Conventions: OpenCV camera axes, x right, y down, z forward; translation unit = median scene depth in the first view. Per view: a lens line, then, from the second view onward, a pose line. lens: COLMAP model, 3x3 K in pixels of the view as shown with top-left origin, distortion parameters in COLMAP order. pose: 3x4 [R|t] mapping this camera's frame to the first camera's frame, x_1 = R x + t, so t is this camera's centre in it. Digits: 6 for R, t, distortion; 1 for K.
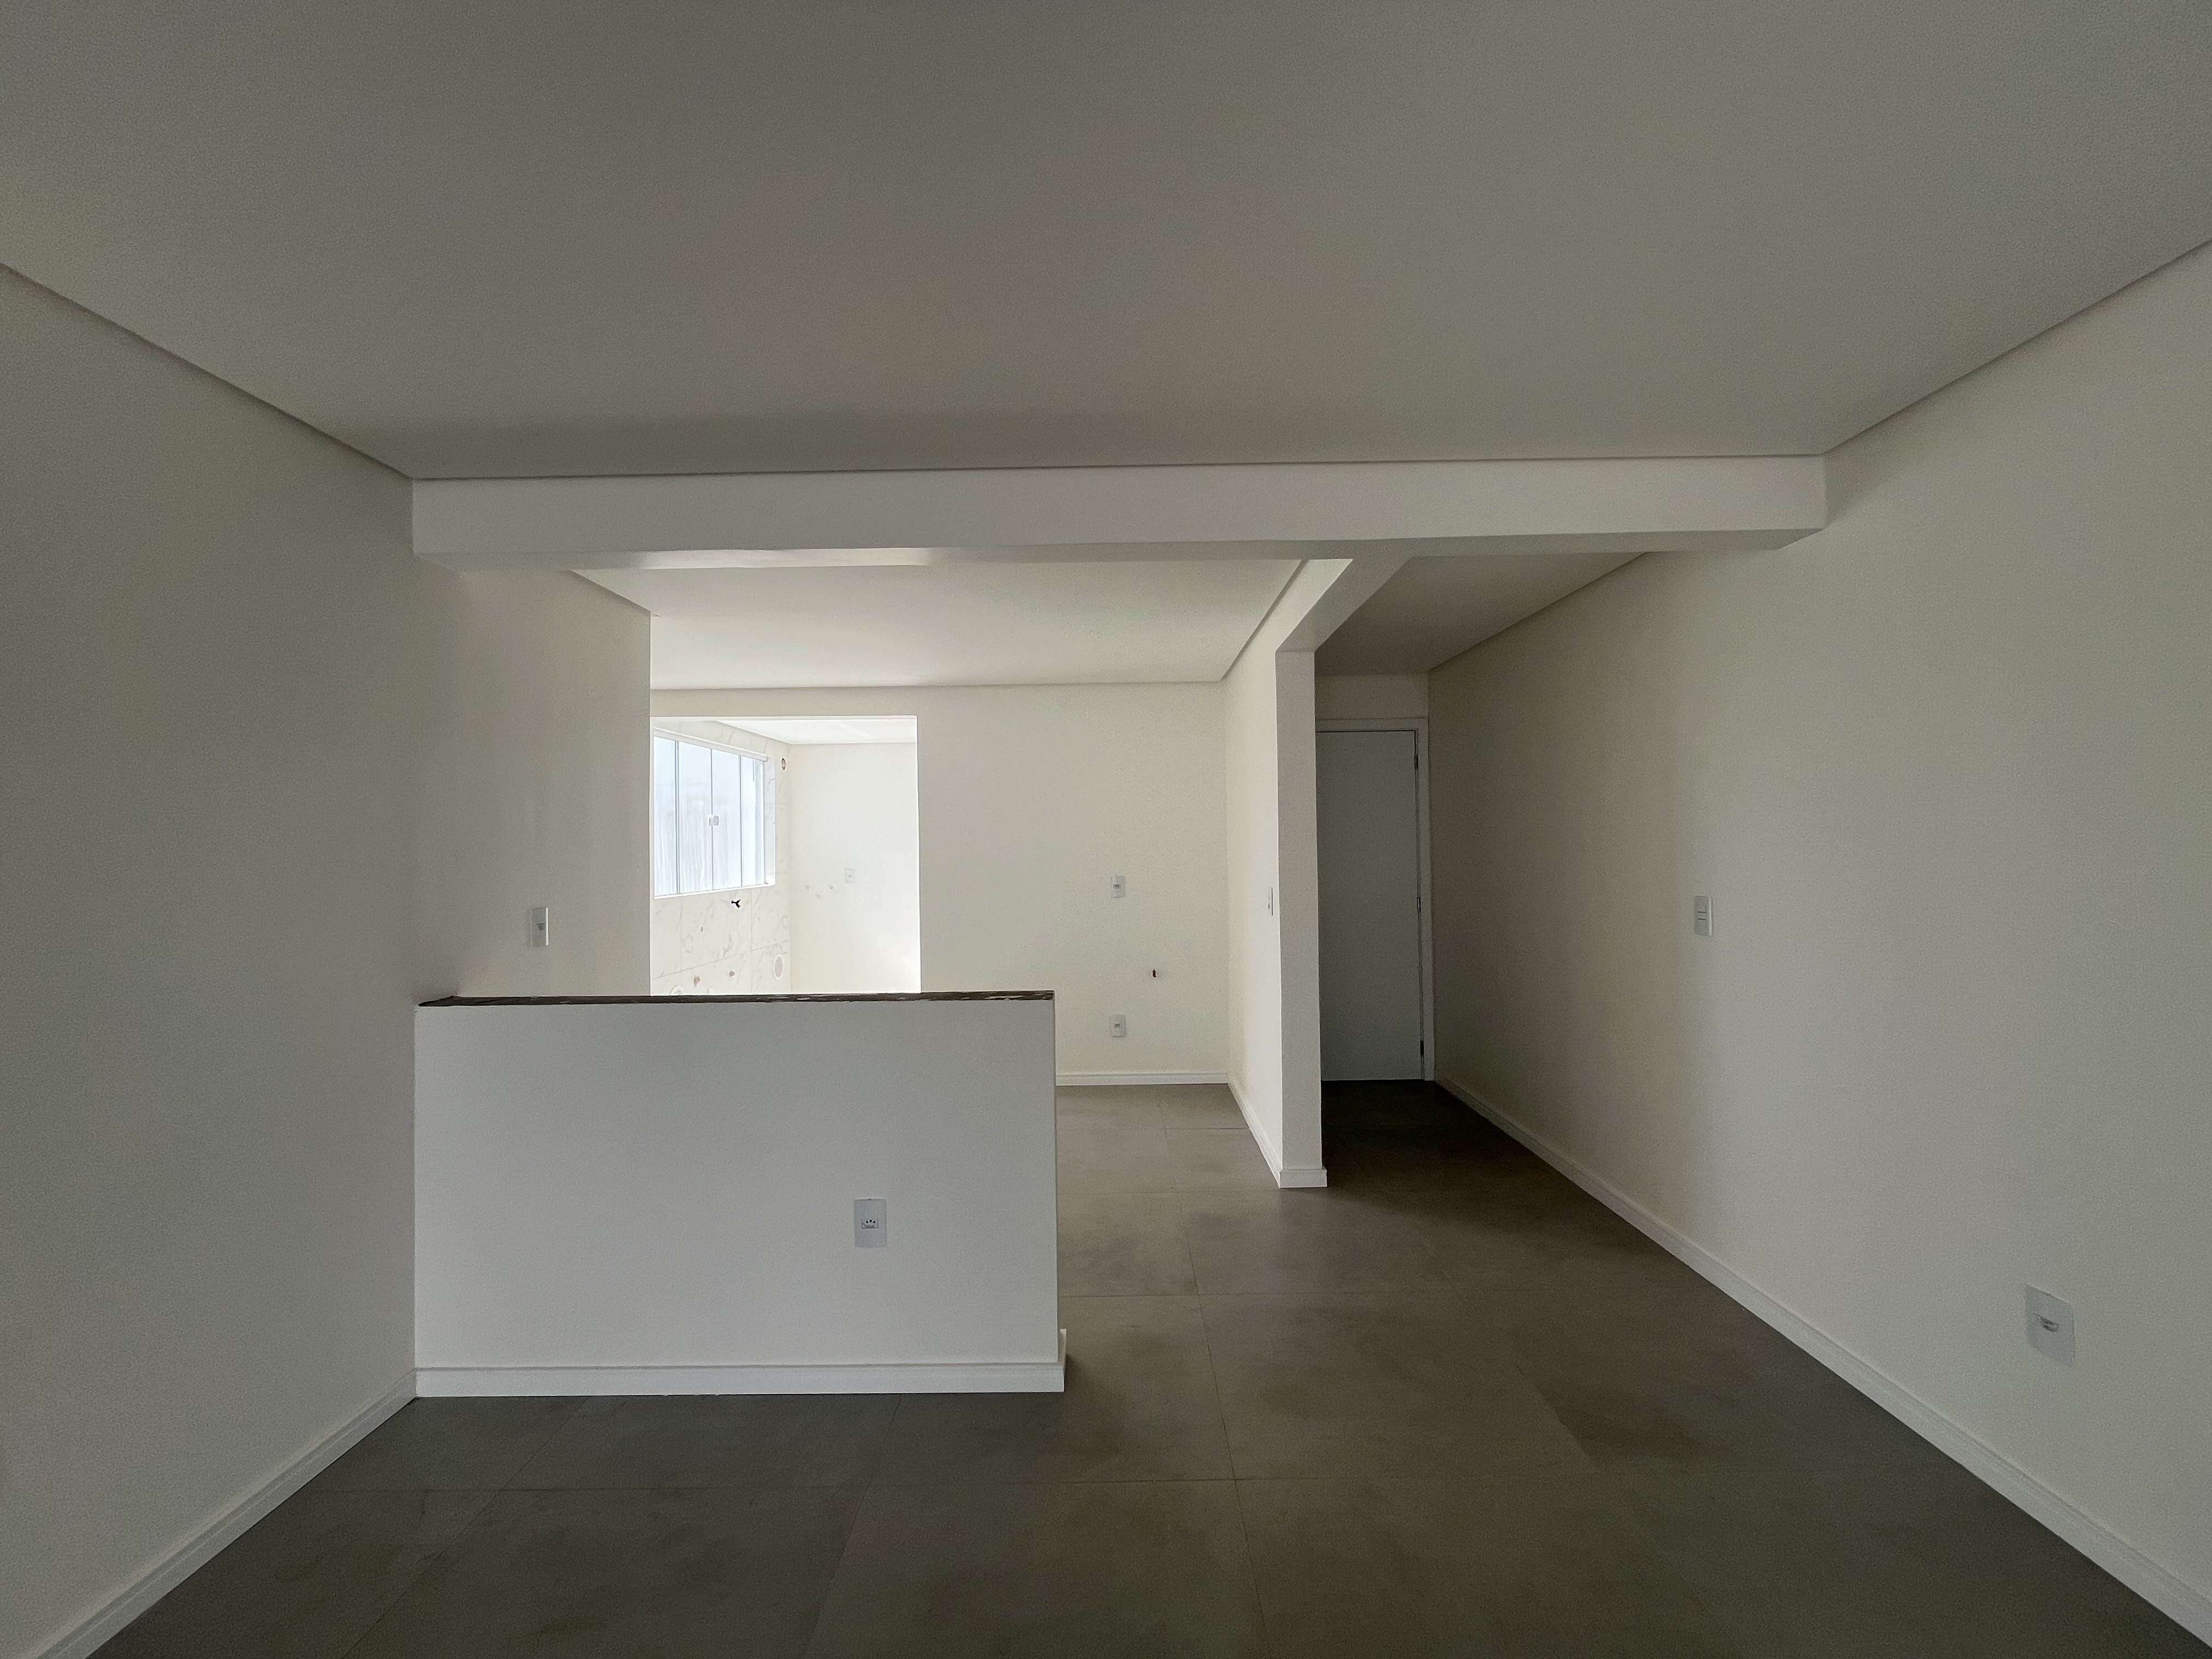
lens RADIAL K [[892.2, 0, 1106.0], [0, 892.2, 829.5], [0, 0, 1]] dist [-0.001094, 0.000663]
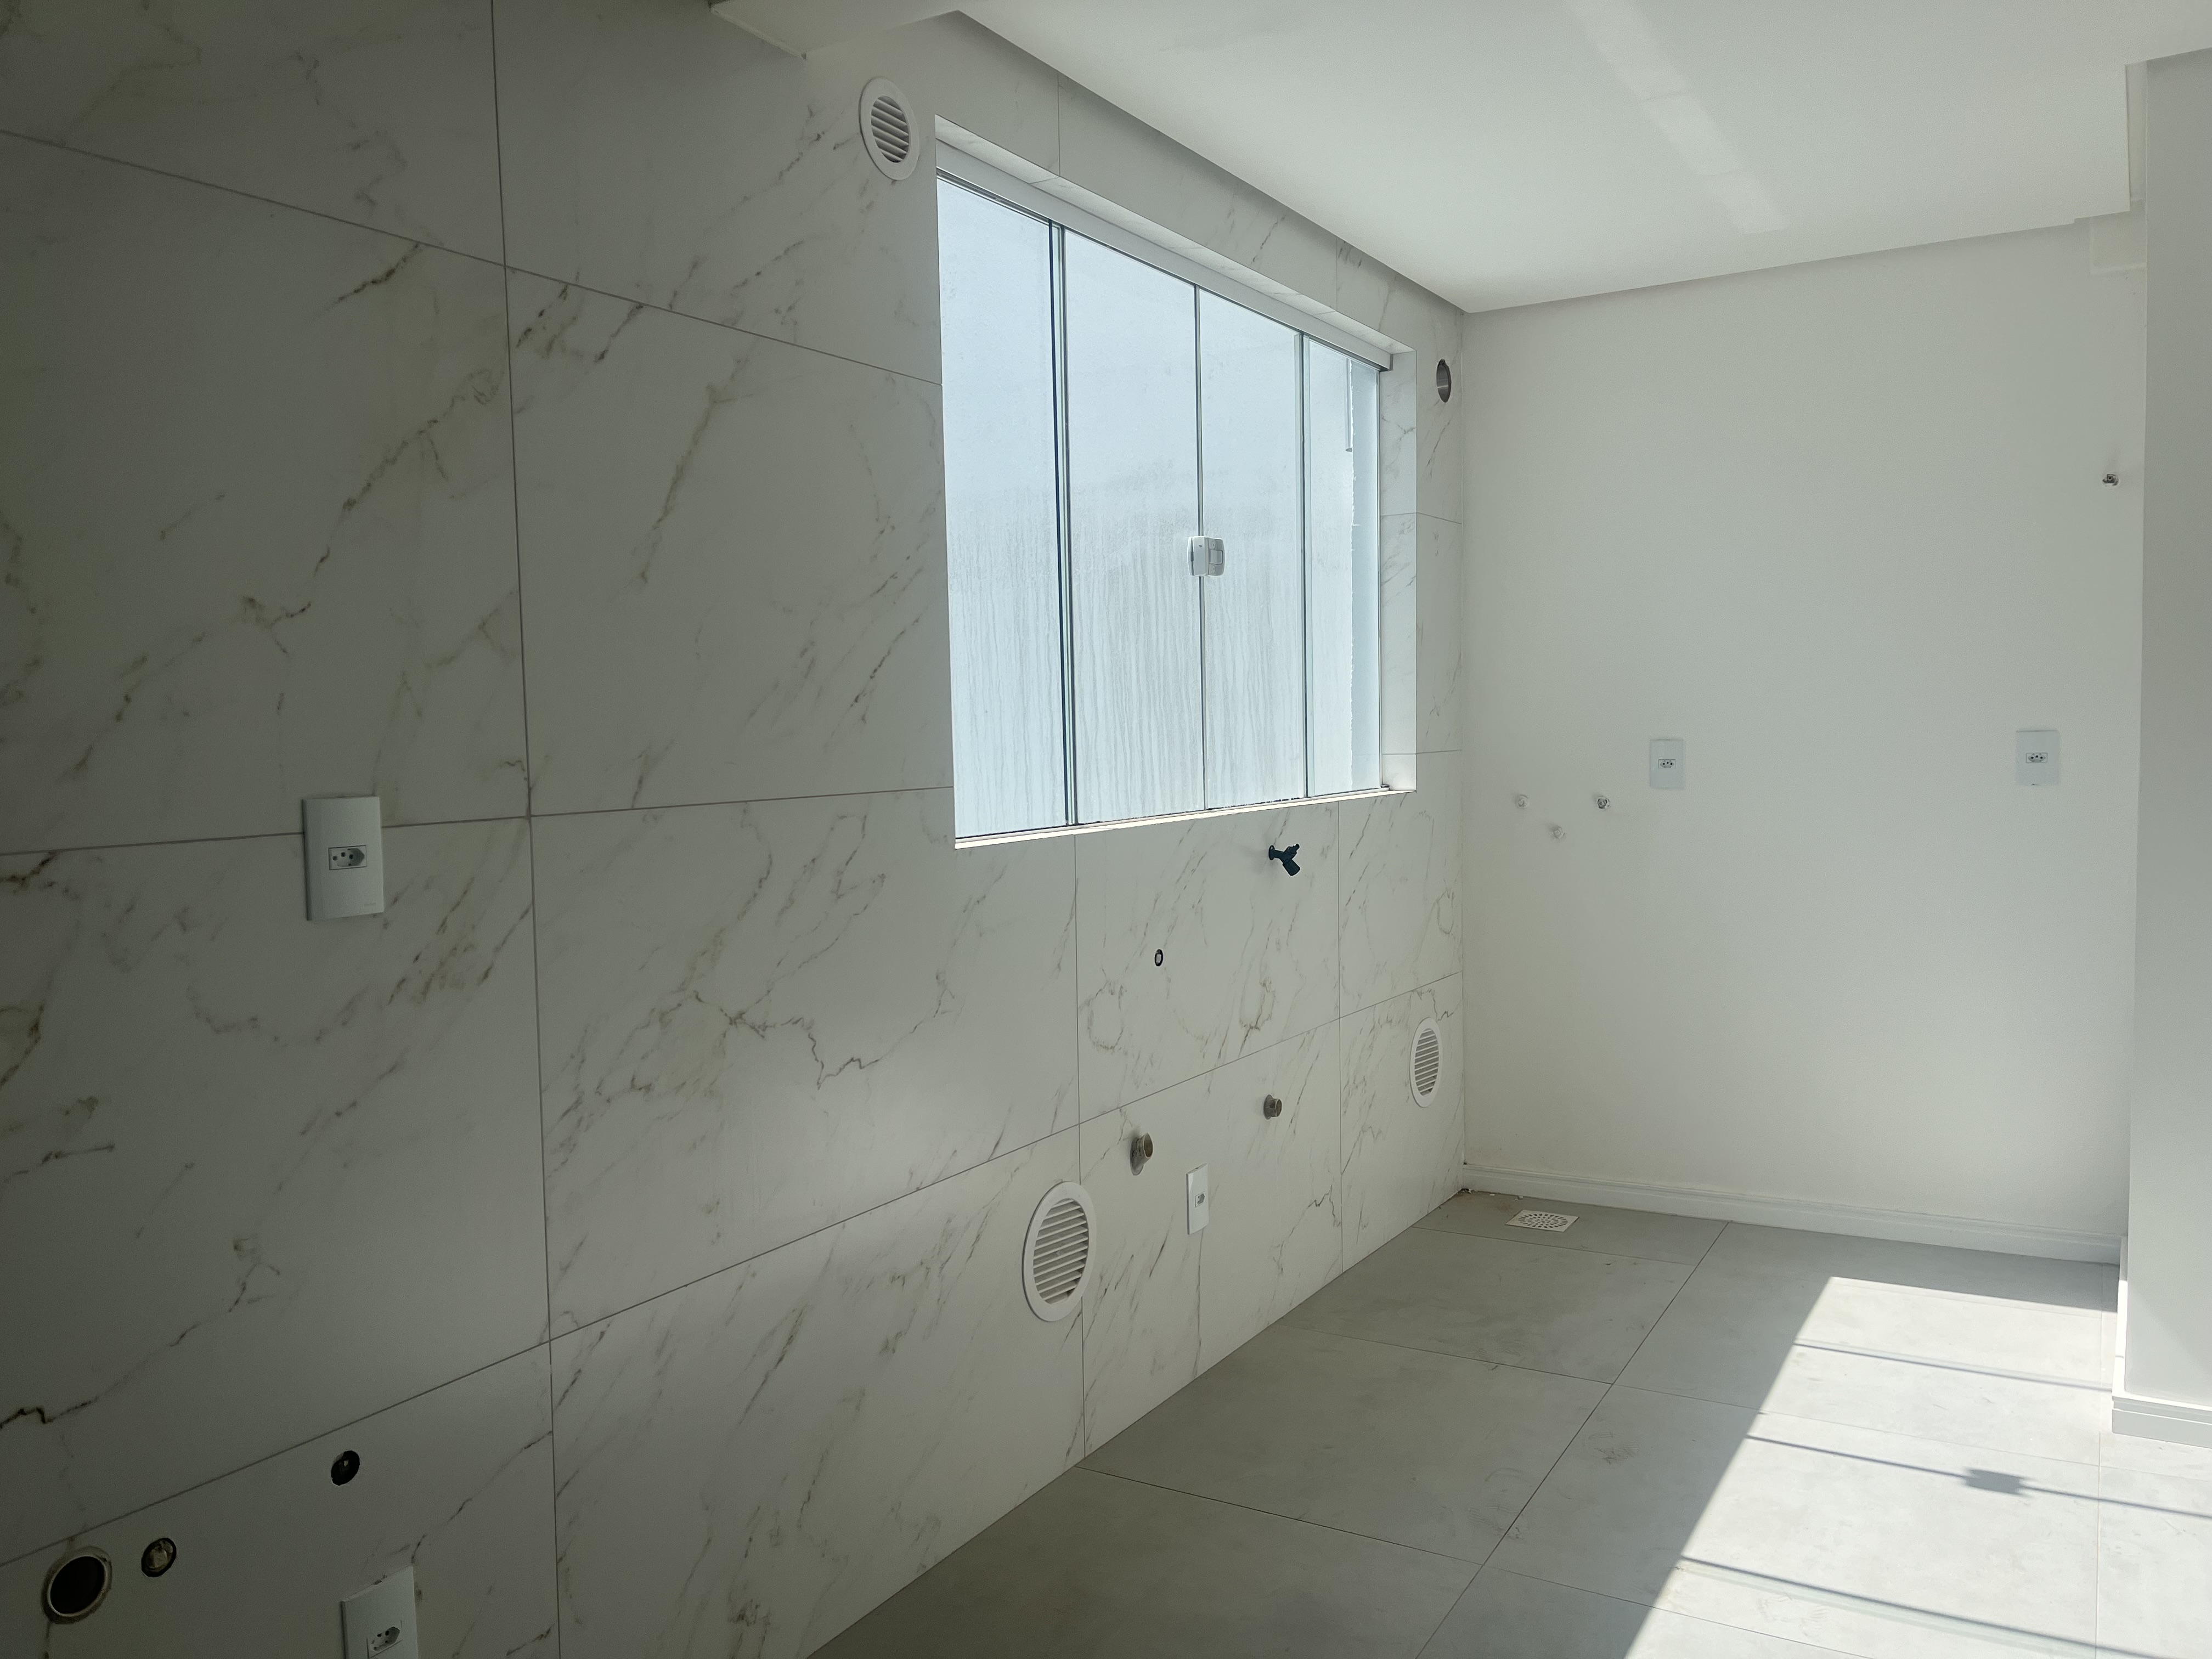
lens RADIAL K [[1729.2, 0, 1106.0], [0, 1729.2, 829.5], [0, 0, 1]] dist [0.000951, 0.000114]
pose [[0.865492, 0.030521, -0.499992, -0.185033], [0.013571, 0.996347, 0.084312, 0.026405], [0.500739, -0.079757, 0.861916, 0.485489]]
